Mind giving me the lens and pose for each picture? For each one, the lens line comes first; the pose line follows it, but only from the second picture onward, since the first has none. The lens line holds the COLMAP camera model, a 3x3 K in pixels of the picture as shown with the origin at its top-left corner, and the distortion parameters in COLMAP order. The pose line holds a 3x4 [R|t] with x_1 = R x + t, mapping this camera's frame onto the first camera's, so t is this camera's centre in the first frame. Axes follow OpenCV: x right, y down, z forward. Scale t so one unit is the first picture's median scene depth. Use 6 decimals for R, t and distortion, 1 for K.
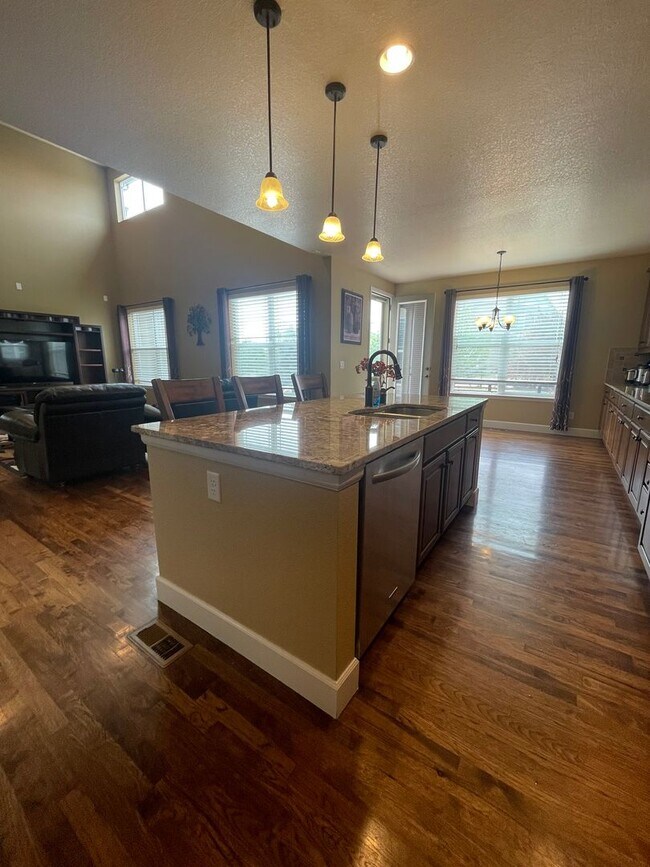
lens RADIAL K [[349.9, 0, 327.5], [0, 349.9, 433.6], [0, 0, 1]] dist [-0.001479, -0.000704]
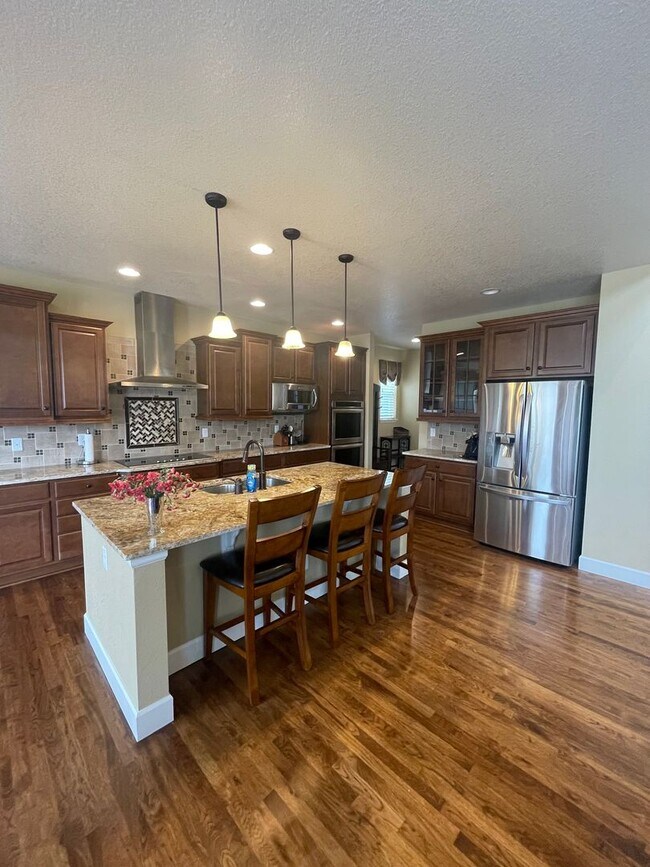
lens RADIAL K [[349.9, 0, 327.5], [0, 349.9, 433.6], [0, 0, 1]] dist [-0.001479, -0.000704]
pose [[-0.981038, -0.032760, 0.191027, -0.382162], [0.022387, 0.959862, 0.279579, -0.718571], [-0.192519, 0.278554, -0.940927, 2.520556]]
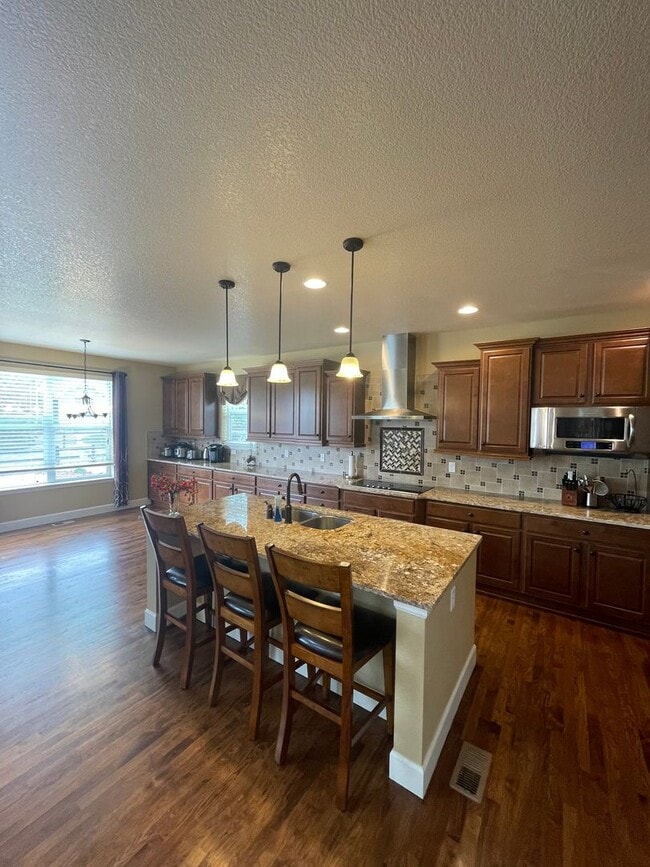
lens RADIAL K [[349.9, 0, 327.5], [0, 349.9, 433.6], [0, 0, 1]] dist [-0.001479, -0.000704]
pose [[0.004388, -0.042957, 0.999067, -1.288229], [0.187119, 0.981465, 0.041379, -0.494227], [-0.982327, 0.186763, 0.012345, 1.029164]]
